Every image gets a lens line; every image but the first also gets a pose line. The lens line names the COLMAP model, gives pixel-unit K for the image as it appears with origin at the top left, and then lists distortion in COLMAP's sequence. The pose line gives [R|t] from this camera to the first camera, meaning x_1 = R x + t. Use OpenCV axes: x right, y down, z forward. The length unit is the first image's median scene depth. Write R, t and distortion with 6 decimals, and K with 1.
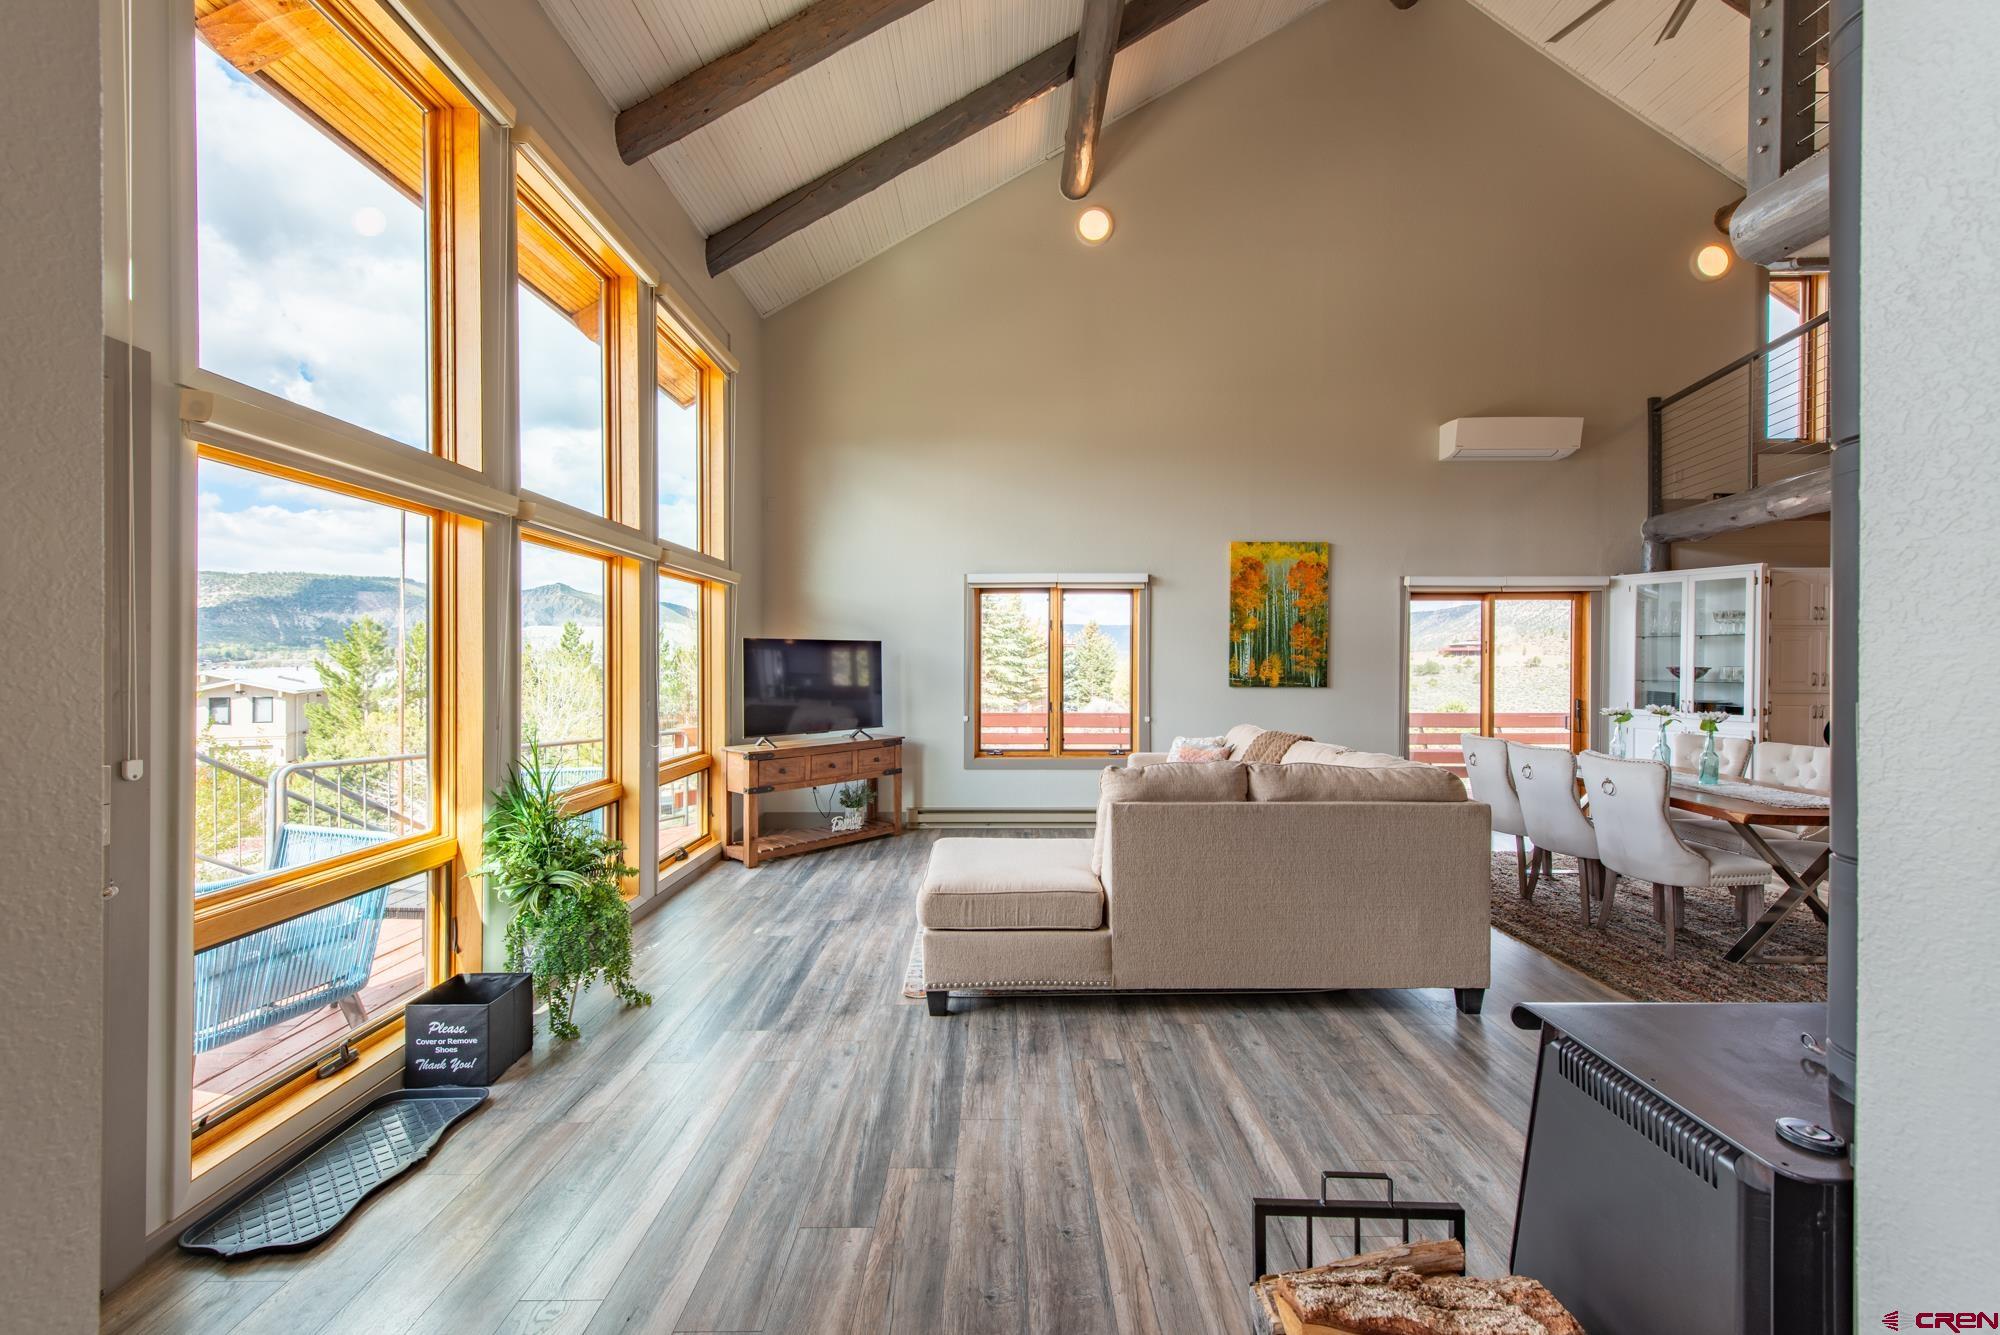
lens RADIAL K [[790.2, 0, 1003.9], [0, 790.2, 666.7], [0, 0, 1]] dist [0.010331, -0.000231]
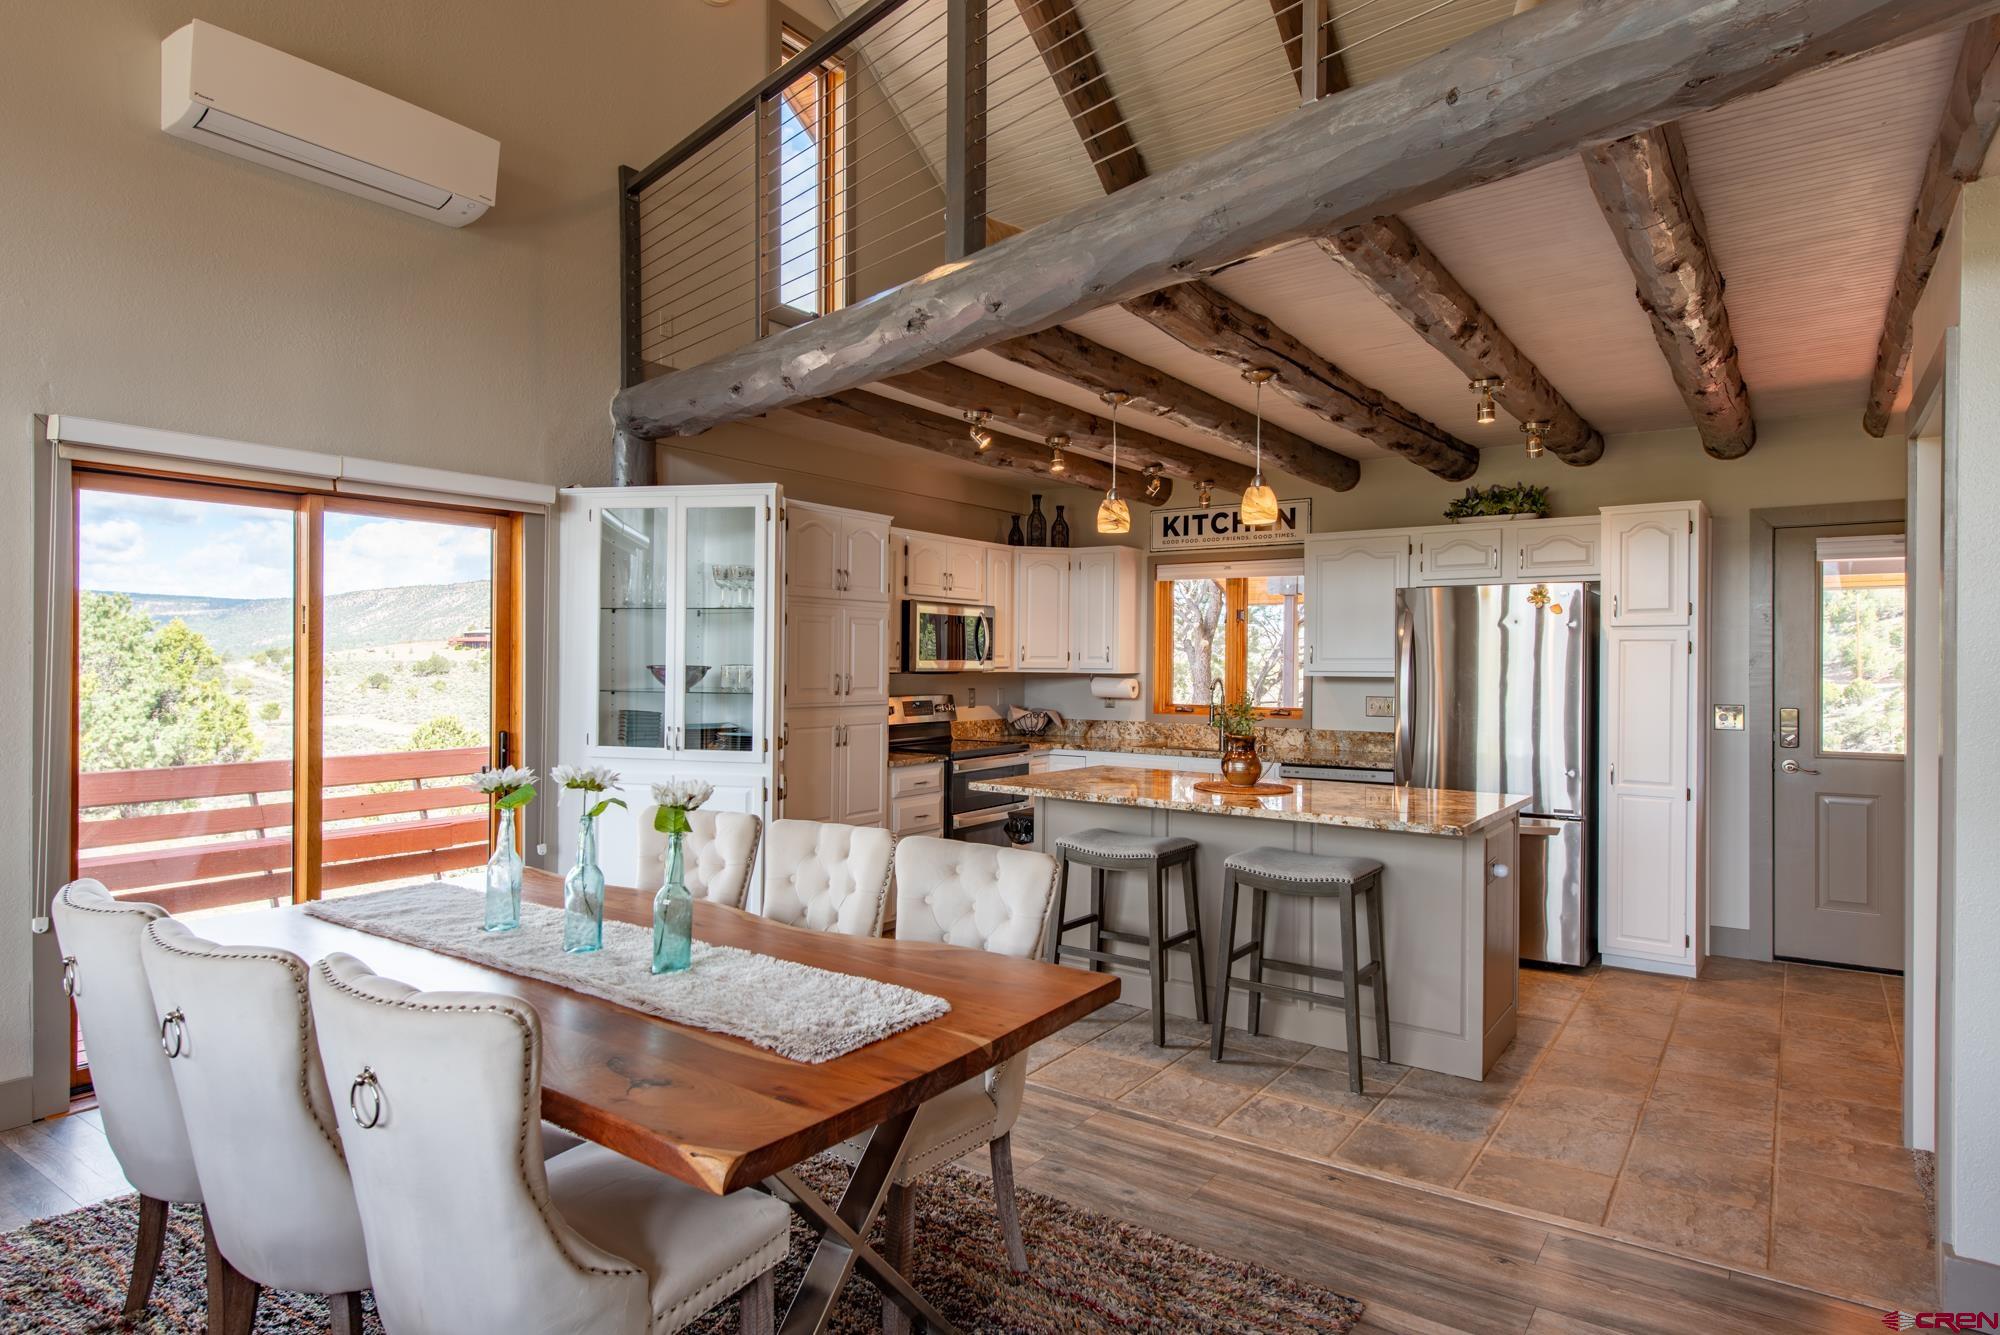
lens RADIAL K [[1106.7, 0, 1000.0], [0, 1106.7, 667.5], [0, 0, 1]] dist [0.000872, 0.000476]
pose [[0.576388, -0.004579, 0.817163, 0.363761], [0.001618, 0.999989, 0.004463, -0.001104], [-0.817174, -0.001250, 0.576389, 0.379000]]
